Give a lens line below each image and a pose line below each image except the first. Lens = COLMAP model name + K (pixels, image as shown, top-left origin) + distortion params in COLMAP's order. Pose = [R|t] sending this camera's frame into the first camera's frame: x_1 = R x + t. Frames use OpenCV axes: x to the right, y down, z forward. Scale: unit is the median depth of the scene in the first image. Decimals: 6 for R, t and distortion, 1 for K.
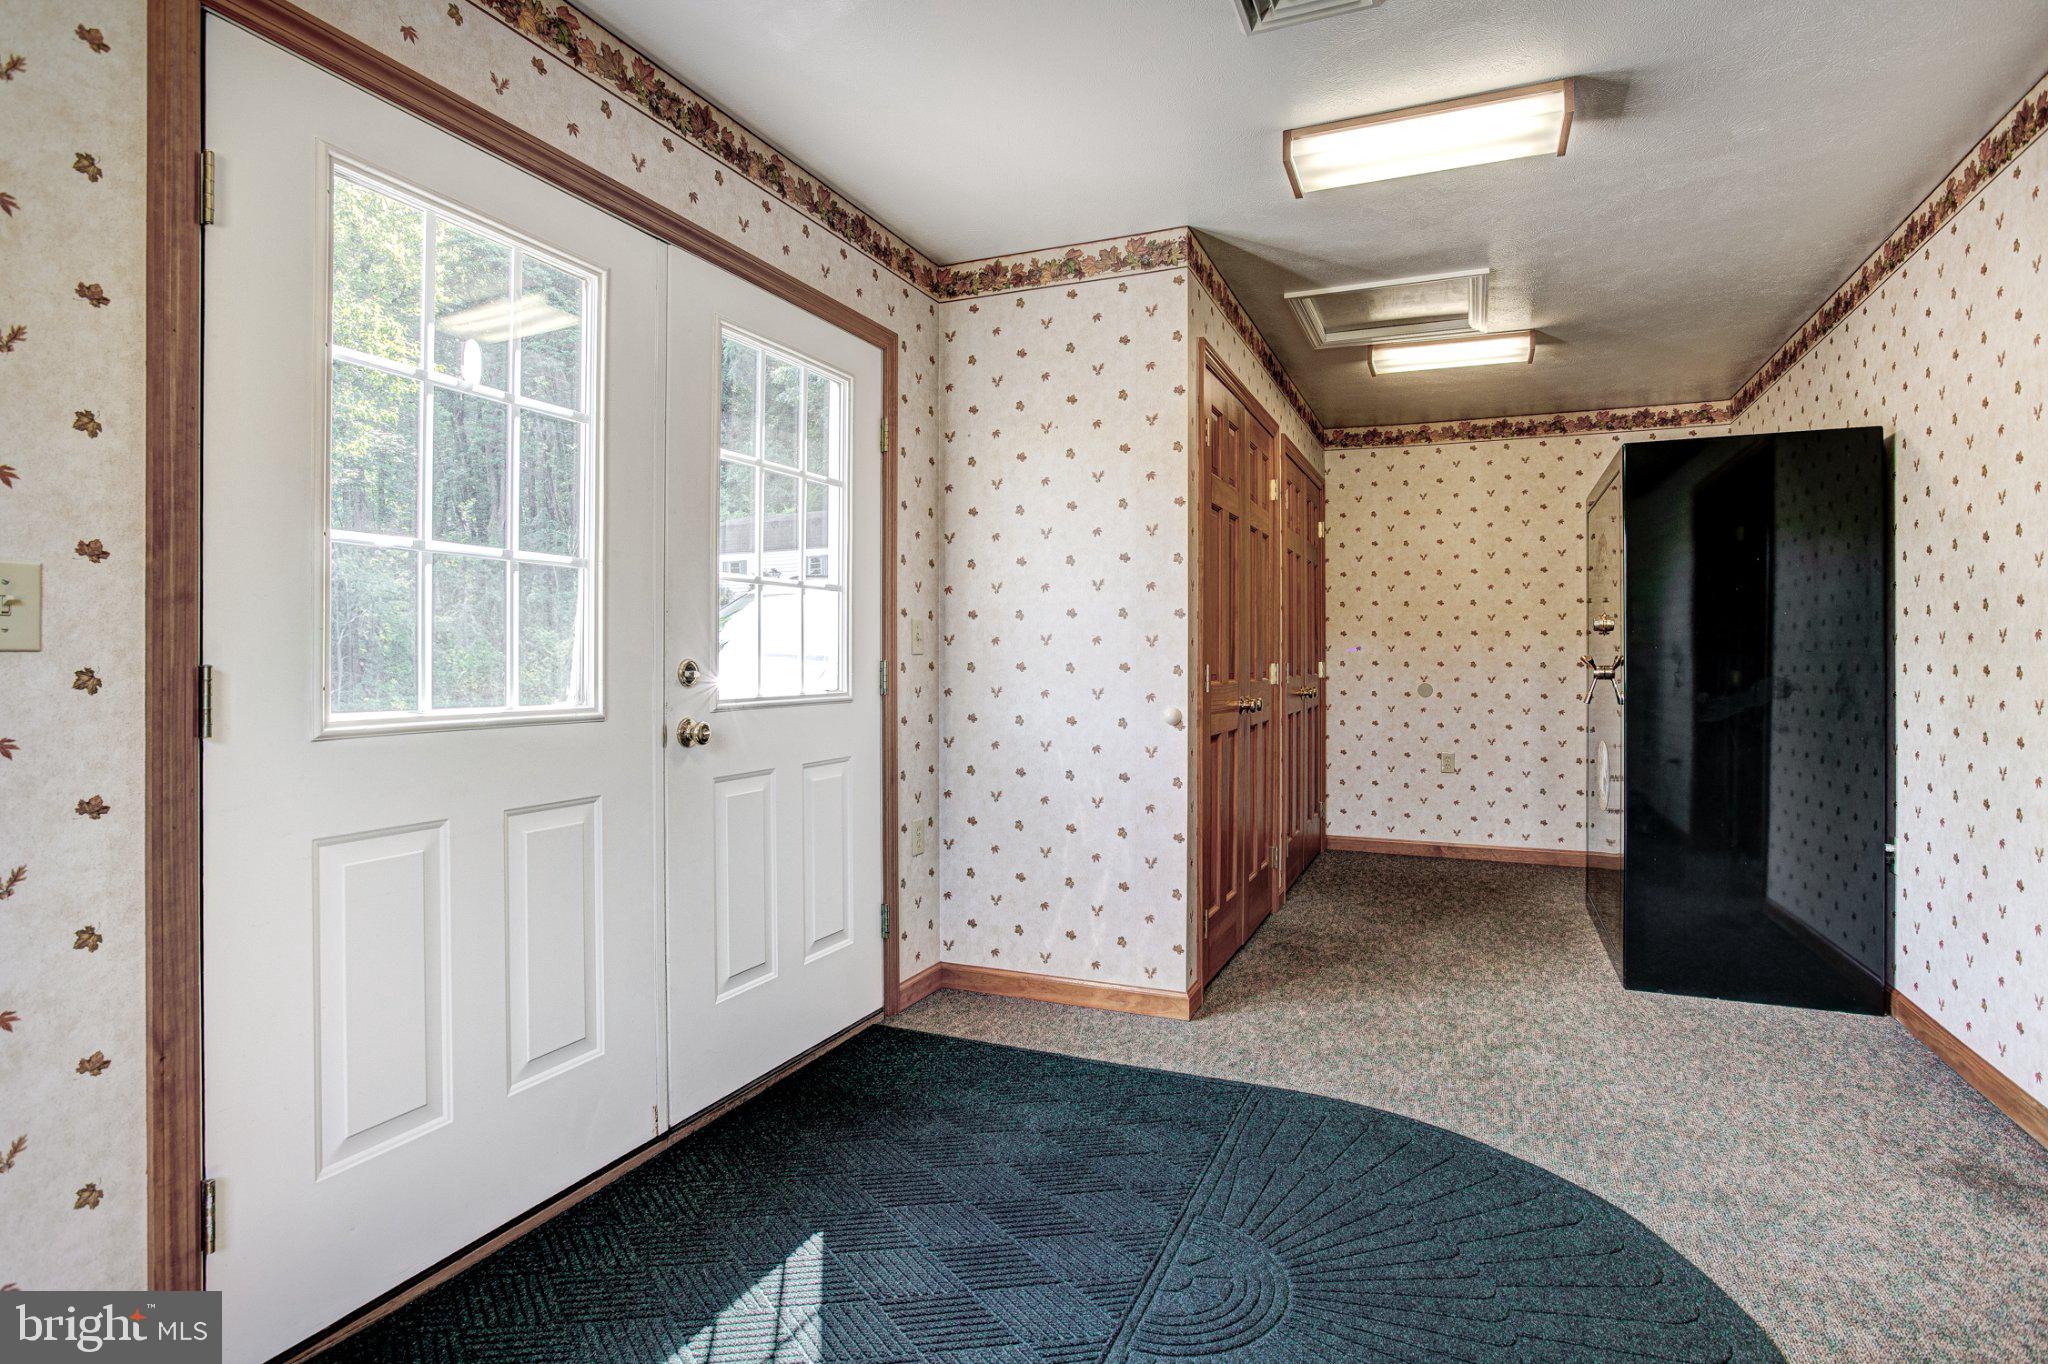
lens RADIAL K [[1059.0, 0, 1024.6], [0, 1059.0, 672.3], [0, 0, 1]] dist [-0.059910, 0.042189]
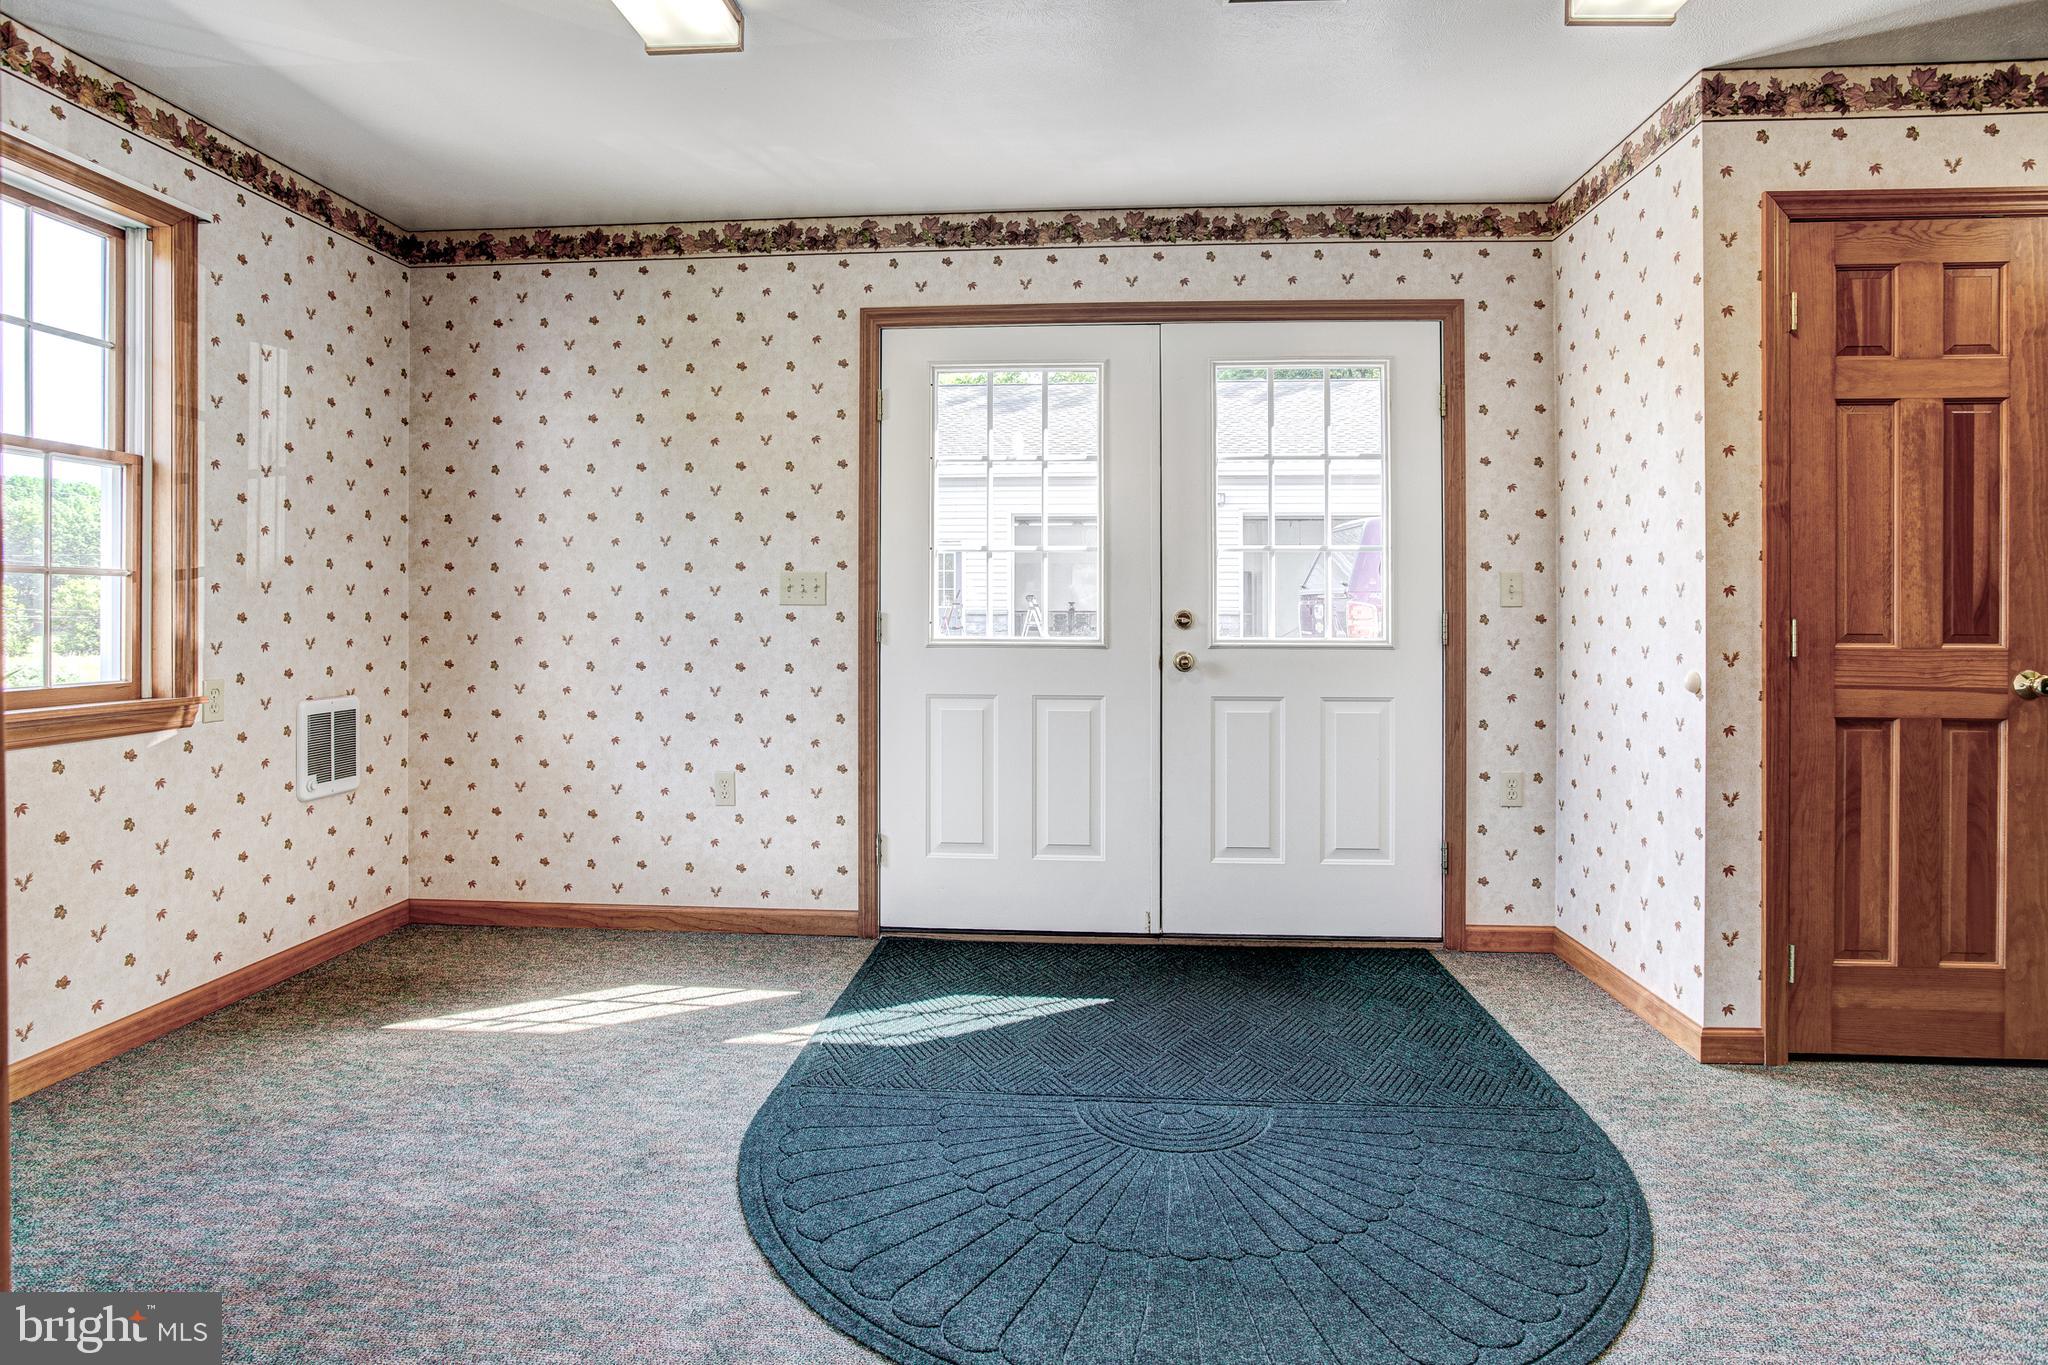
lens RADIAL K [[1080.8, 0, 999.5], [0, 1080.8, 639.8], [0, 0, 1]] dist [-0.046725, 0.024271]
pose [[0.312402, 0.028399, -0.949525, 0.874541], [-0.016090, 0.999568, 0.024602, -0.003432], [0.949814, 0.007592, 0.312724, 0.274959]]
